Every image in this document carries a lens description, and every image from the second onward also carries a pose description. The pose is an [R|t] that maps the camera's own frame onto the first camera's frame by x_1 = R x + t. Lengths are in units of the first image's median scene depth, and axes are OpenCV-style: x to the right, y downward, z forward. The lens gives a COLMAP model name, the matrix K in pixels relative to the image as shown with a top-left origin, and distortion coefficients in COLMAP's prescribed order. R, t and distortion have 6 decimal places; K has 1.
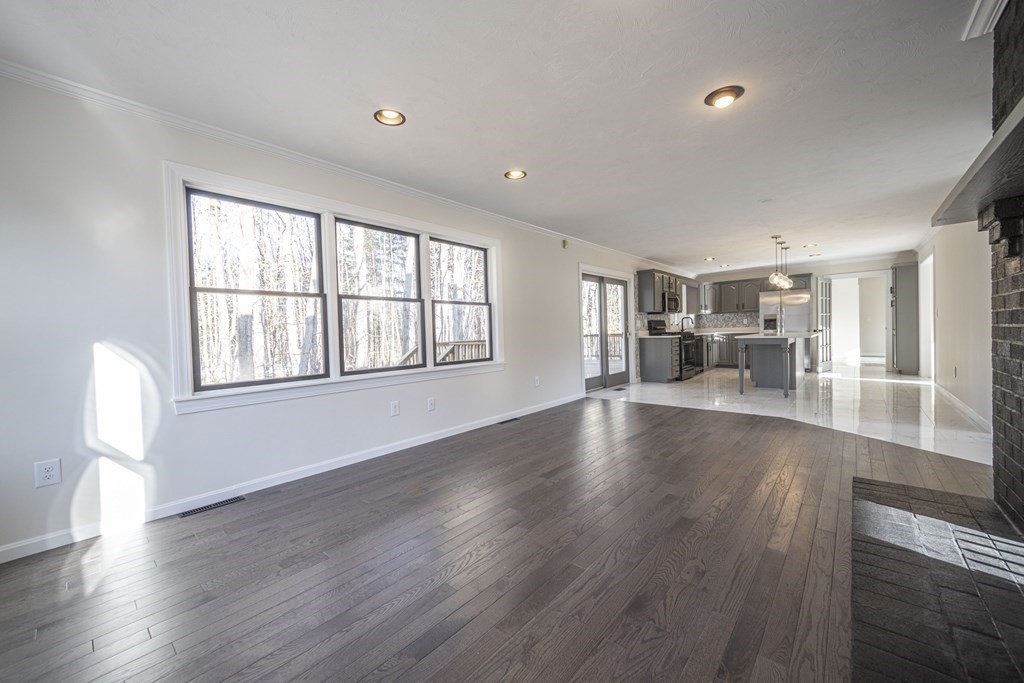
lens RADIAL K [[394.9, 0, 512.0], [0, 394.9, 341.5], [0, 0, 1]] dist [0.009791, -0.000169]
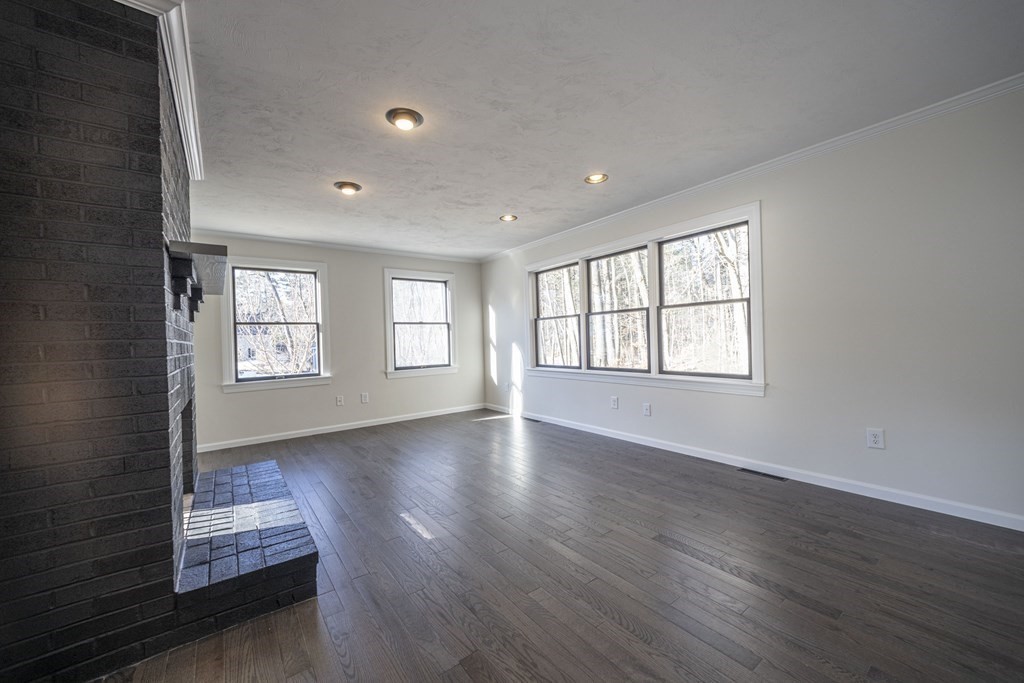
lens RADIAL K [[390.1, 0, 515.6], [0, 390.1, 341.7], [0, 0, 1]] dist [-0.000871, -0.000086]
pose [[-0.209261, 0.044338, -0.976854, 0.677359], [0.014313, 0.999003, 0.042278, -0.053079], [0.977755, -0.005134, -0.209687, 0.691705]]
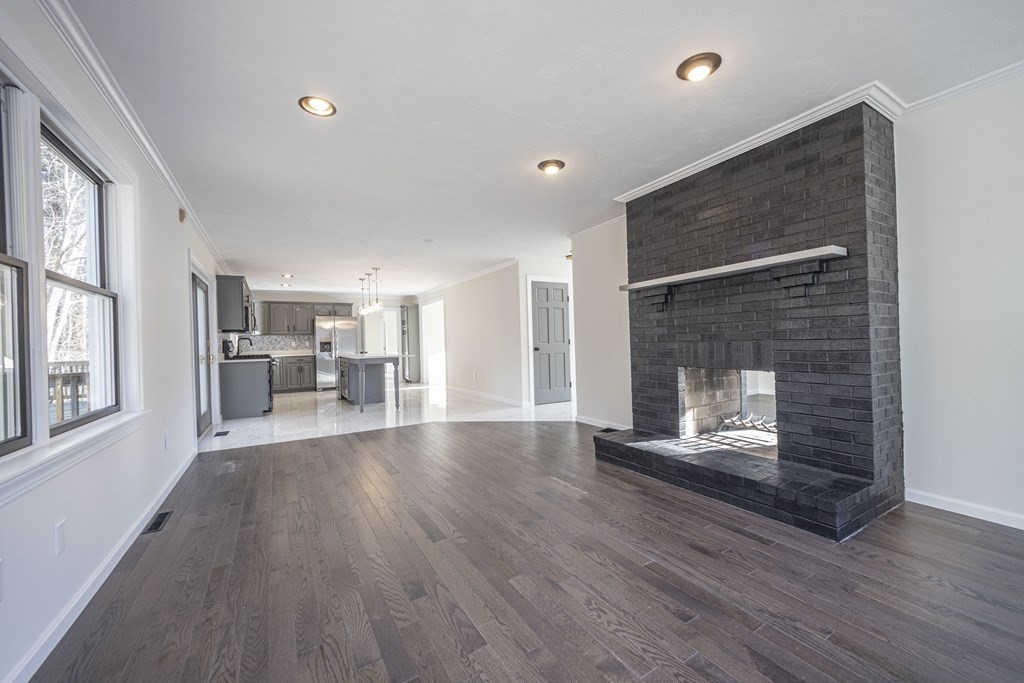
lens RADIAL K [[394.9, 0, 512.0], [0, 394.9, 341.5], [0, 0, 1]] dist [0.009791, -0.000169]
pose [[0.312601, 0.021579, 0.949639, -0.347020], [0.039530, 0.998580, -0.035704, -0.001173], [-0.949062, 0.048701, 0.311304, 0.353359]]
